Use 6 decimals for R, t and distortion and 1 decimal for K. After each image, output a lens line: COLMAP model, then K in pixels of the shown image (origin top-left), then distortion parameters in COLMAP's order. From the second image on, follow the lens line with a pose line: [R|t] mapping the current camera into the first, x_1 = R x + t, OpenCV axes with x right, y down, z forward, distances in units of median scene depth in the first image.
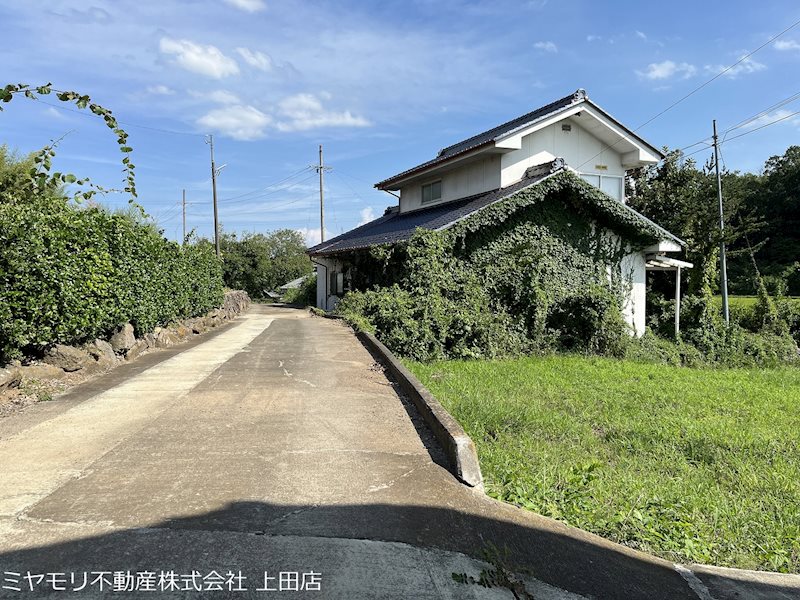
lens RADIAL K [[604.6, 0, 400.0], [0, 604.6, 300.0], [0, 0, 1]] dist [0.080062, -0.112278]
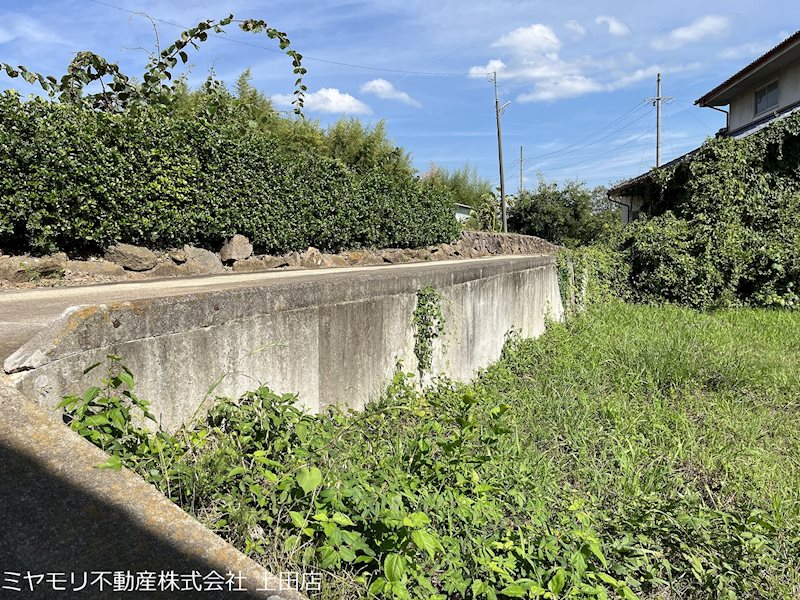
lens RADIAL K [[612.0, 0, 400.0], [0, 612.0, 300.0], [0, 0, 1]] dist [0.099307, -0.148139]
pose [[0.846921, 0.024455, -0.531157, 0.127285], [0.010287, 0.998001, 0.062351, 0.034940], [0.531620, -0.058271, 0.844976, 0.119673]]
